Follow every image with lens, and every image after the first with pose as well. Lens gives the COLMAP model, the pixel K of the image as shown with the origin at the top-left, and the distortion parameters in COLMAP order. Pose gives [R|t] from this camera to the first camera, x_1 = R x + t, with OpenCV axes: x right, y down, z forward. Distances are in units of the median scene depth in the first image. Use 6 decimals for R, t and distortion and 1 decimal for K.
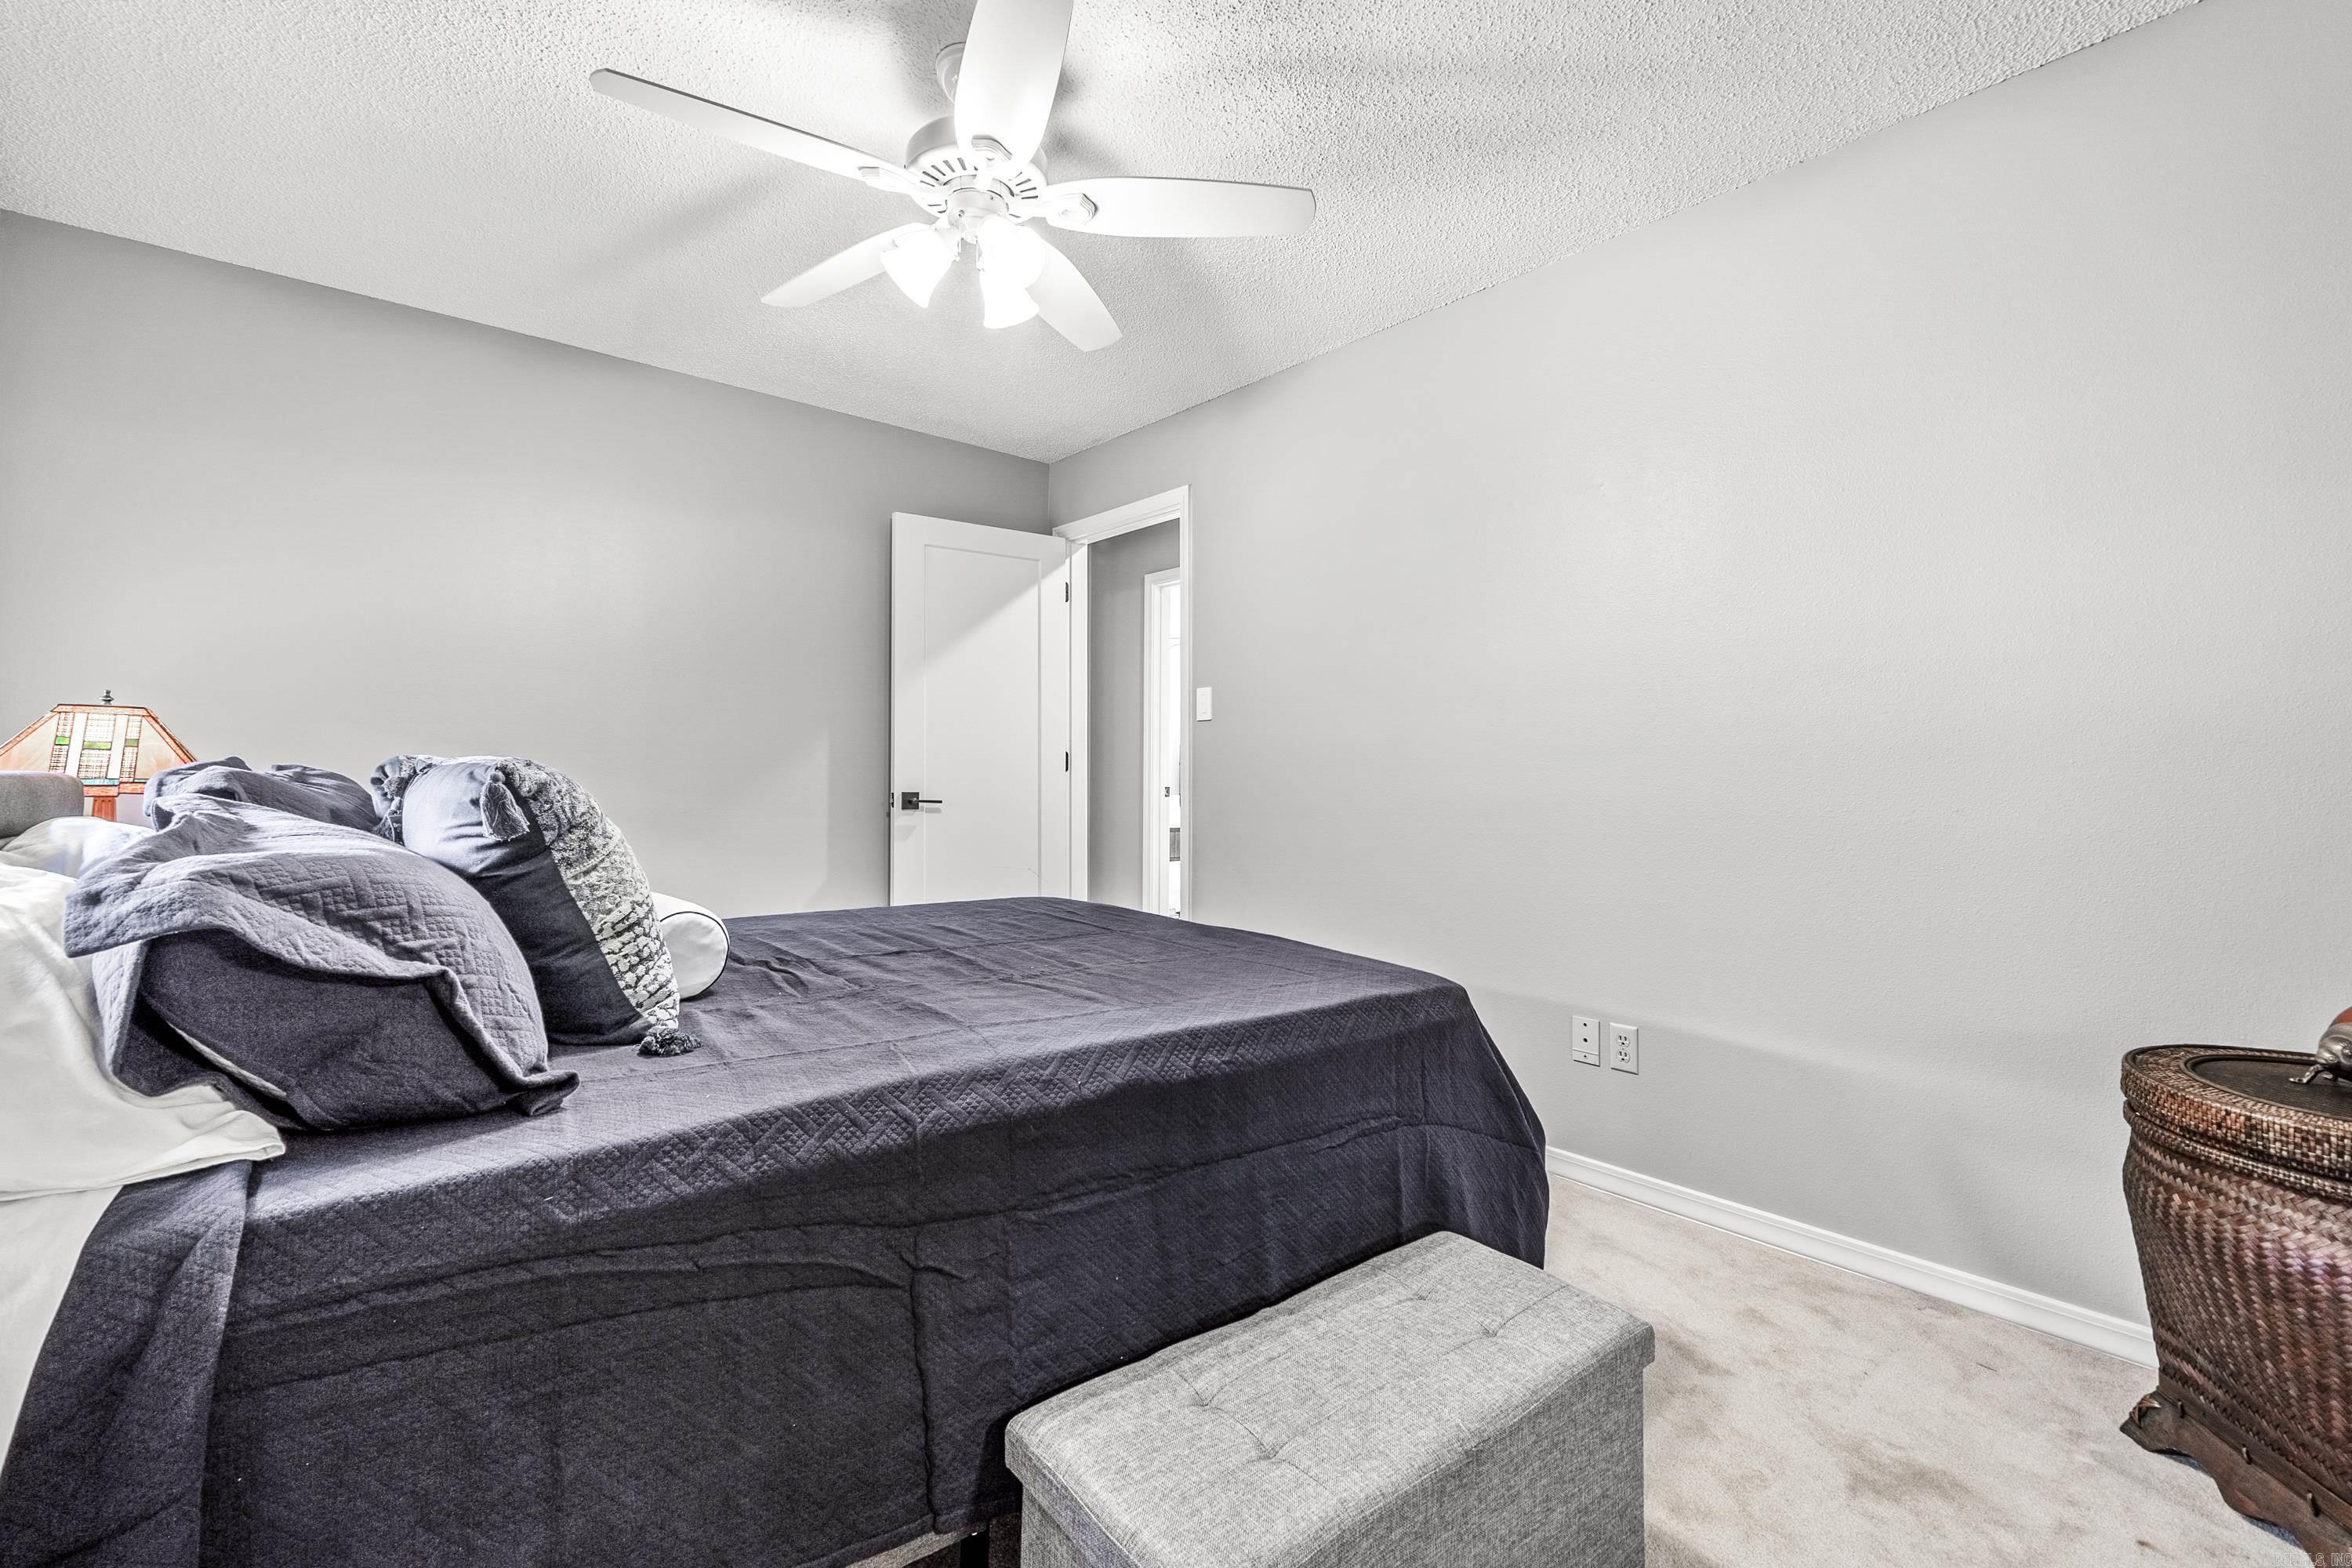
lens RADIAL K [[999.6, 0, 1169.6], [0, 999.6, 766.5], [0, 0, 1]] dist [0.000388, -0.000386]
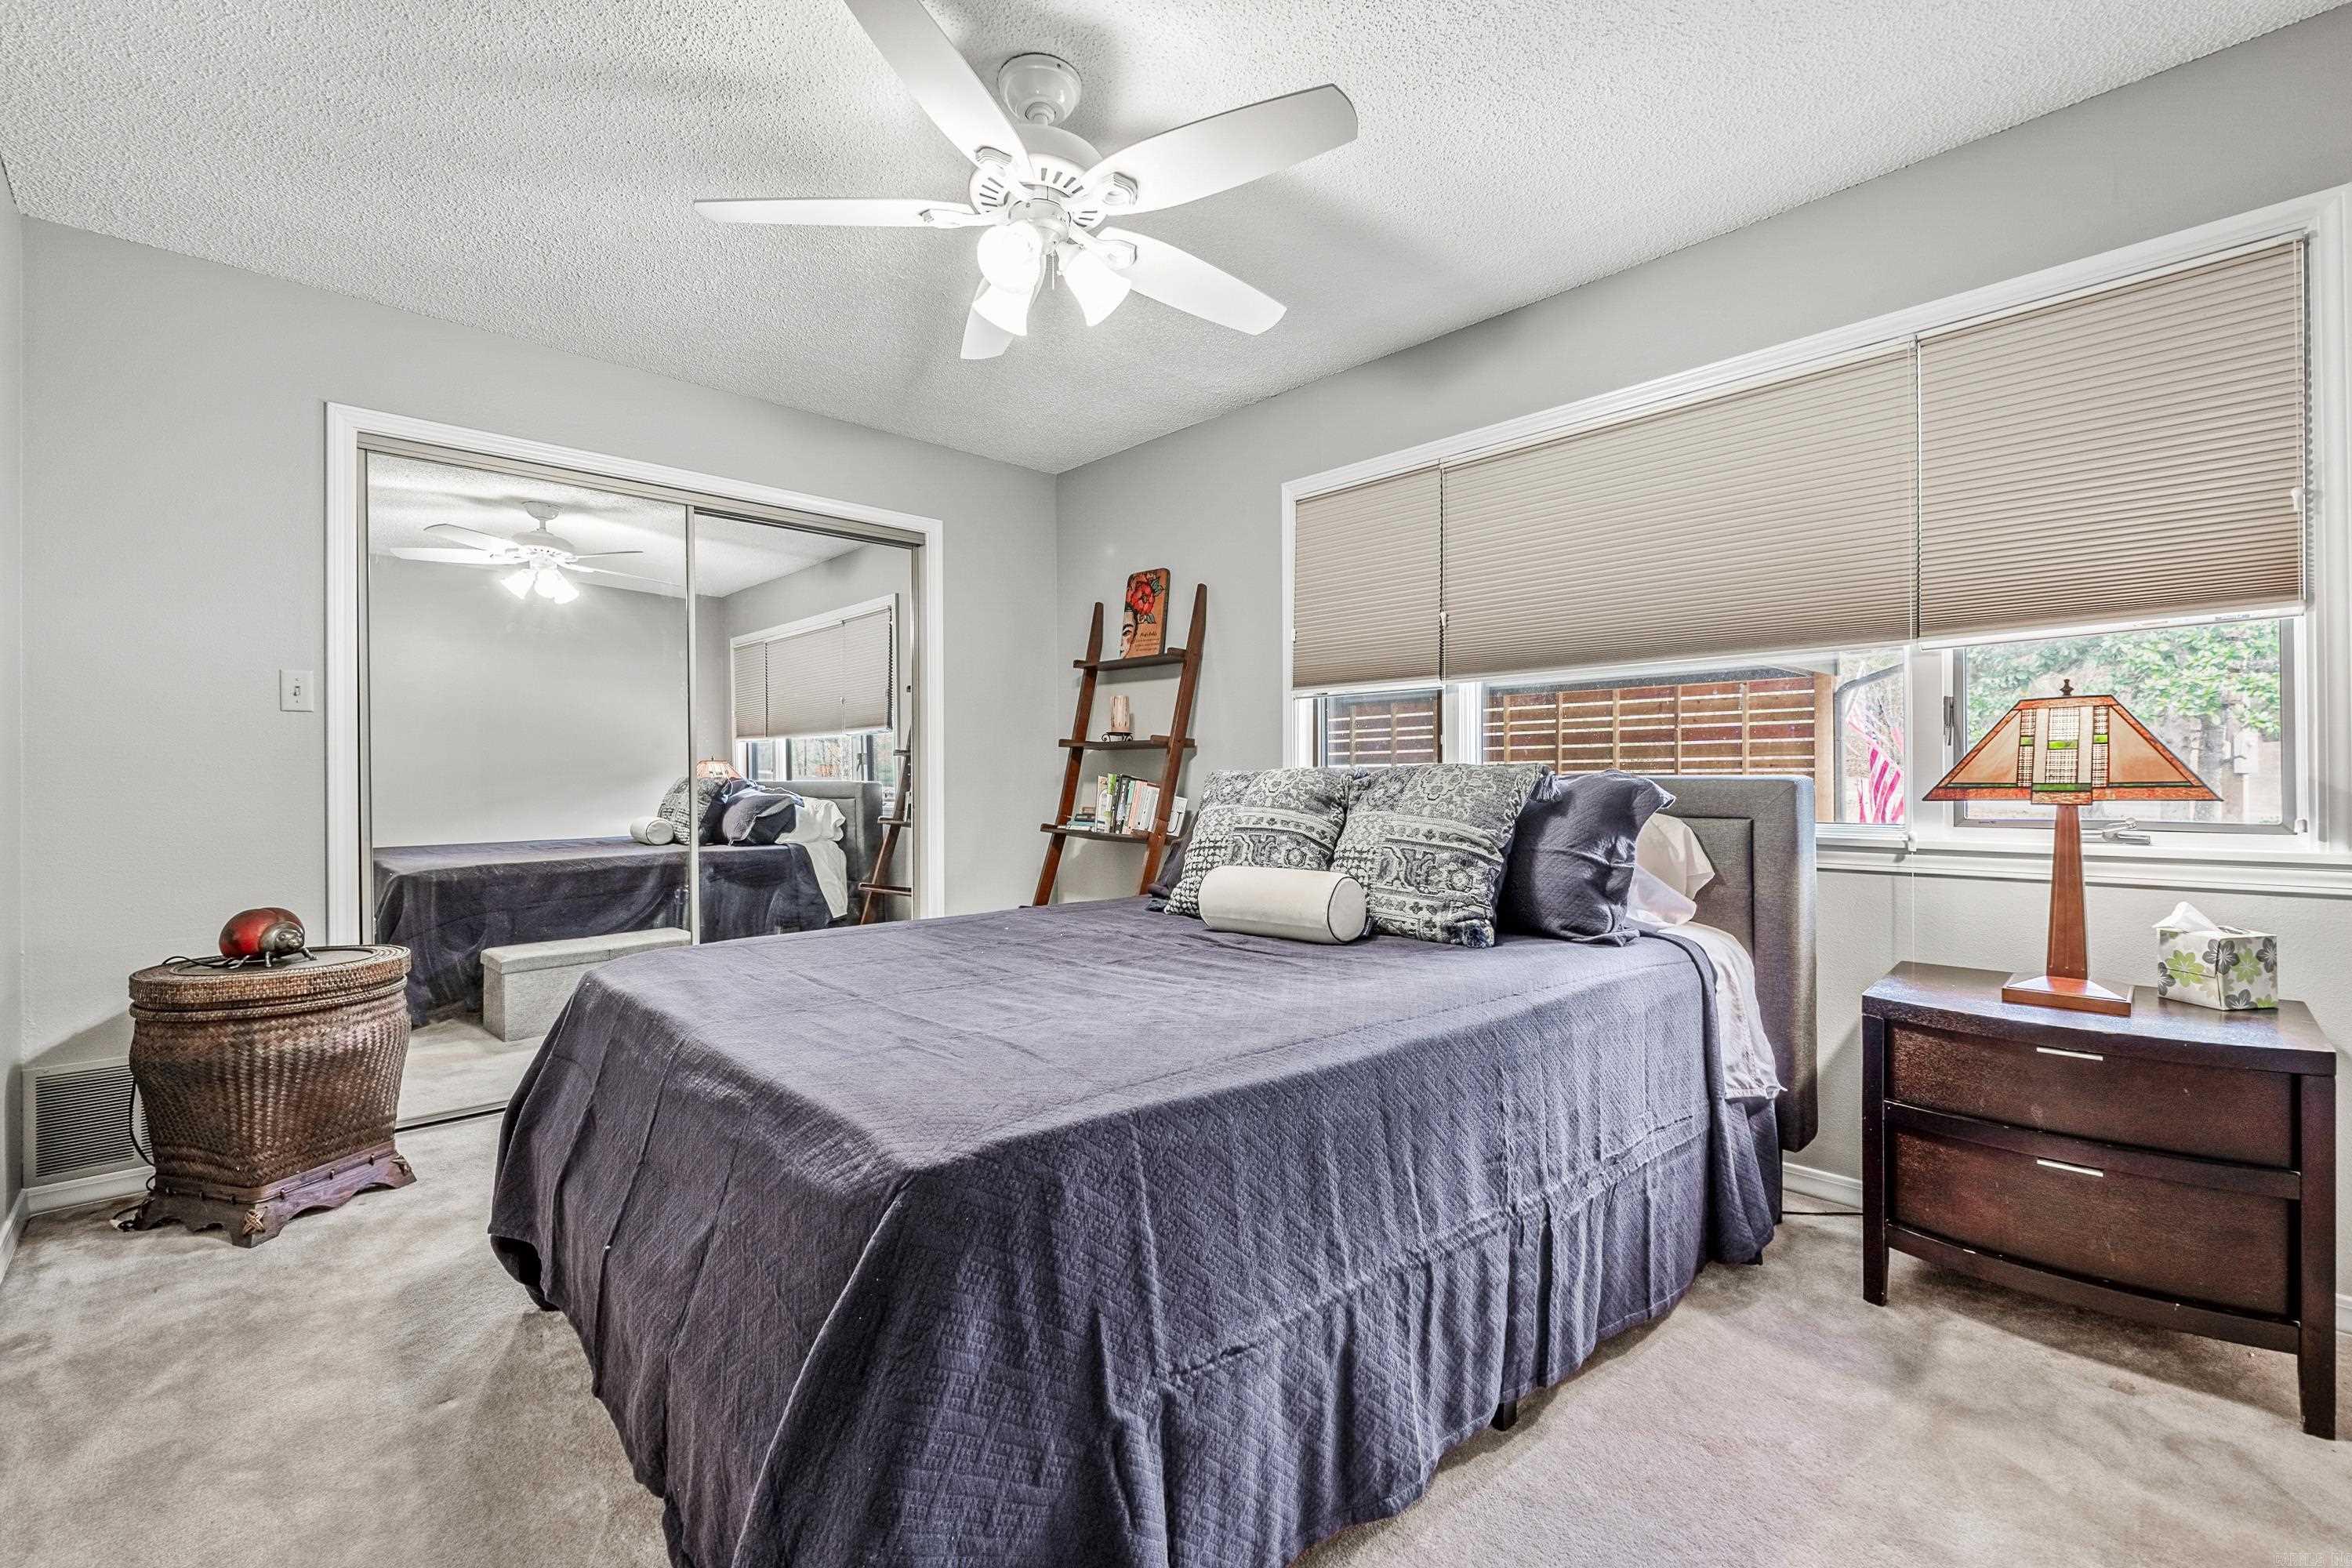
lens RADIAL K [[999.6, 0, 1174.7], [0, 999.6, 782.9], [0, 0, 1]] dist [0.000388, -0.000386]
pose [[-0.999099, 0.001743, -0.042396, -0.360171], [0.001787, 0.999998, -0.000995, 0.017804], [0.042394, -0.001070, -0.999100, 2.623917]]
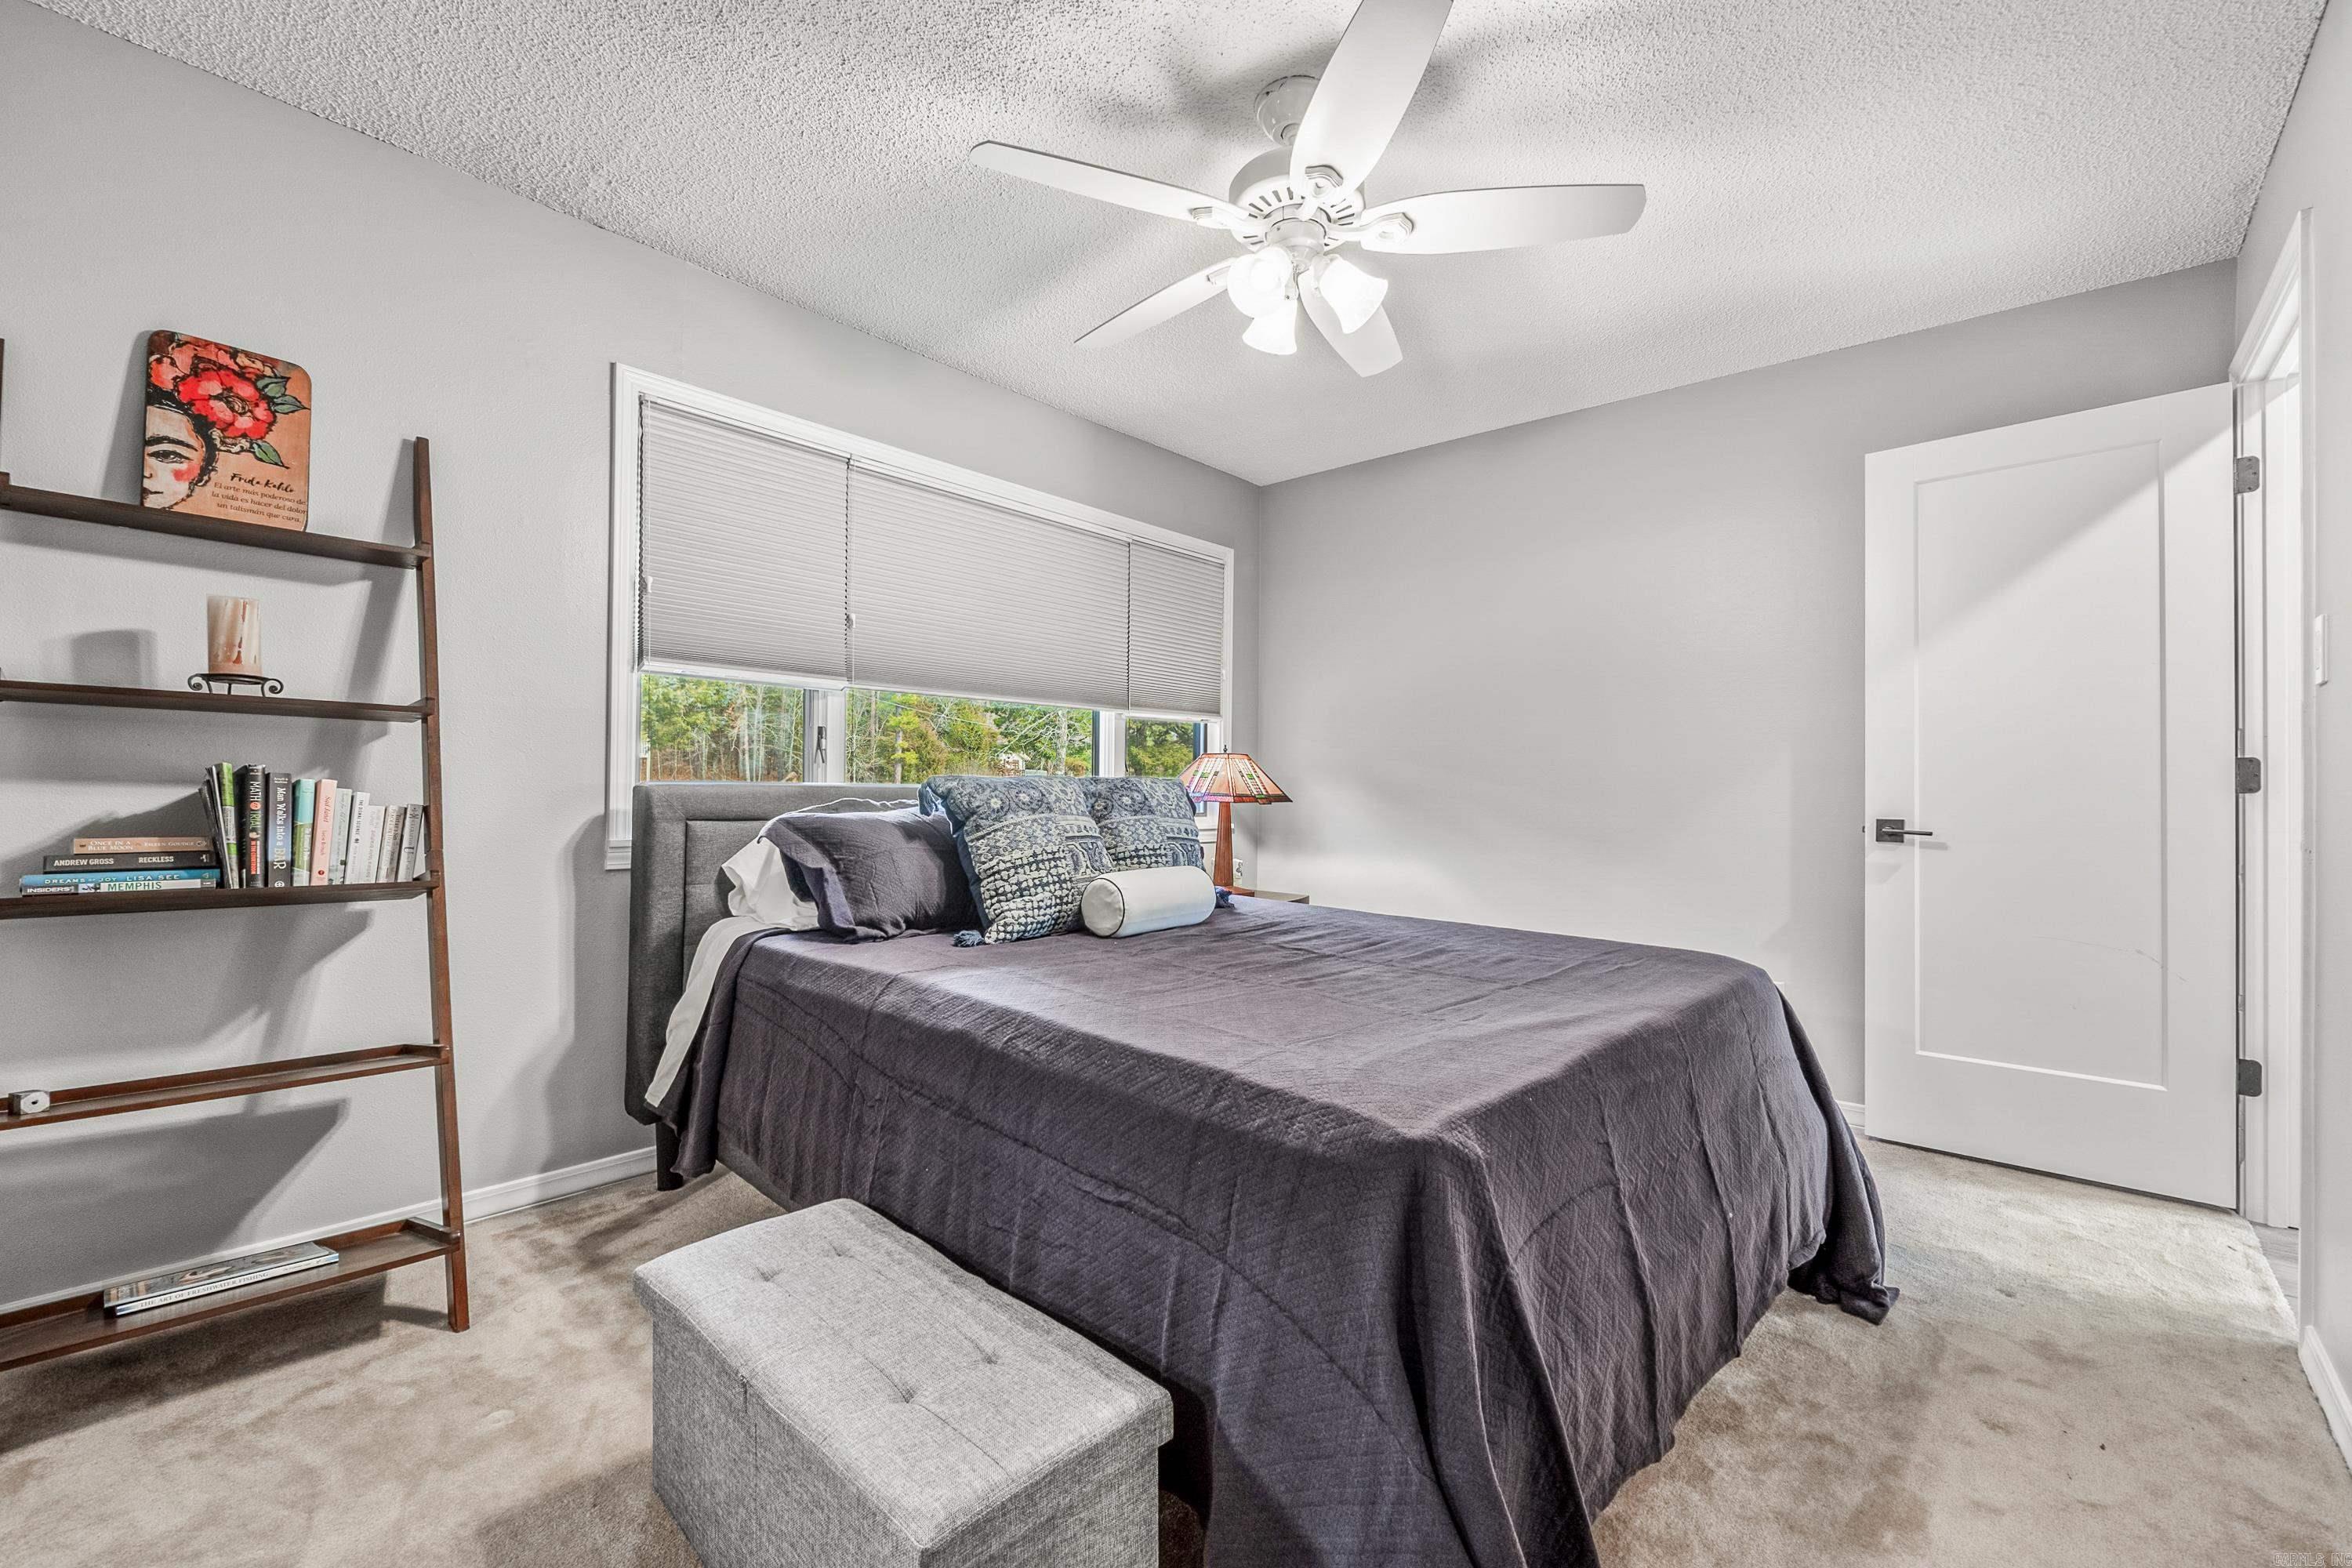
lens RADIAL K [[999.6, 0, 1167.5], [0, 999.6, 791.6], [0, 0, 1]] dist [0.000388, -0.000386]
pose [[0.141651, 0.003009, -0.989912, 1.064472], [-0.003976, 0.999989, 0.002470, 0.012836], [0.989909, 0.003586, 0.141662, 0.936692]]
